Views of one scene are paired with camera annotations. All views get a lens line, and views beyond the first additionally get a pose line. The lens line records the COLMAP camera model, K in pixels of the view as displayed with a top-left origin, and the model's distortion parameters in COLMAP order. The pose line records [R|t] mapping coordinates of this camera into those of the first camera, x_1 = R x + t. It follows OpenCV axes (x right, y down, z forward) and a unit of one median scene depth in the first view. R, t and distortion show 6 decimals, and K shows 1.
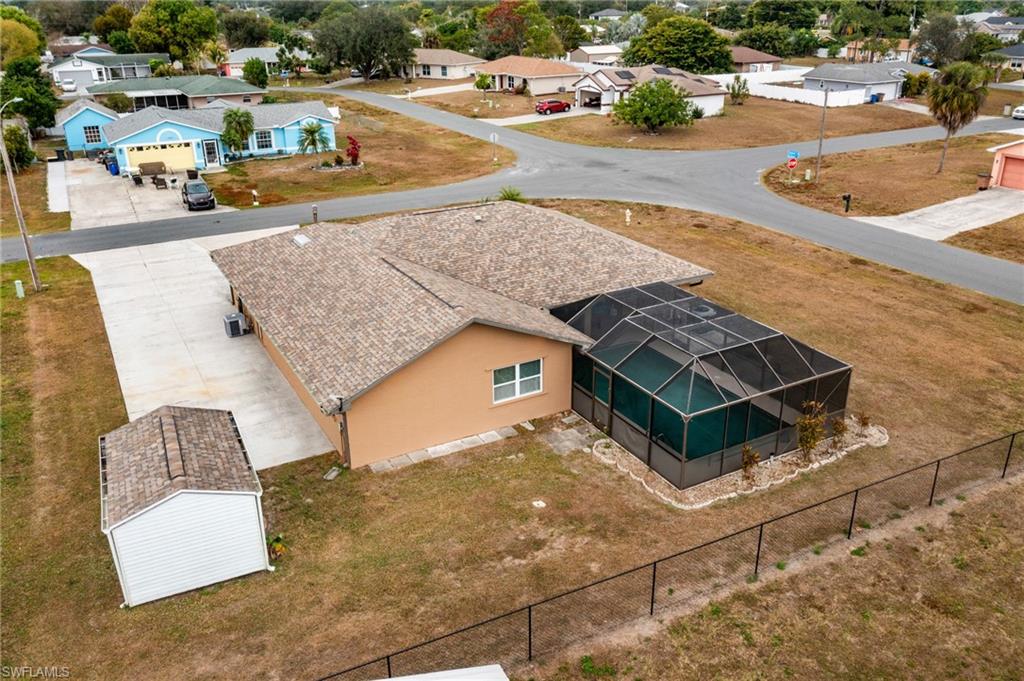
lens RADIAL K [[842.1, 0, 523.8], [0, 842.1, 344.7], [0, 0, 1]] dist [-0.000194, 0.001445]
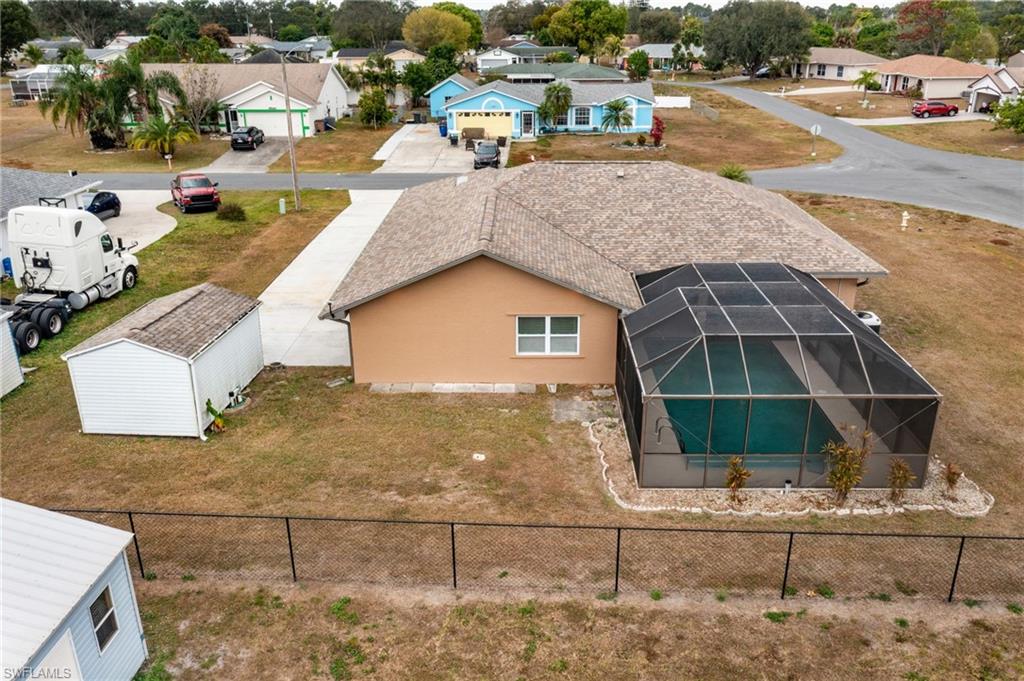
lens RADIAL K [[842.1, 0, 523.8], [0, 842.1, 344.7], [0, 0, 1]] dist [-0.000194, 0.001445]
pose [[0.857753, 0.187350, -0.478706, 0.187520], [-0.197464, 0.979861, 0.029668, 0.014242], [0.474624, 0.069079, 0.877474, 0.090167]]
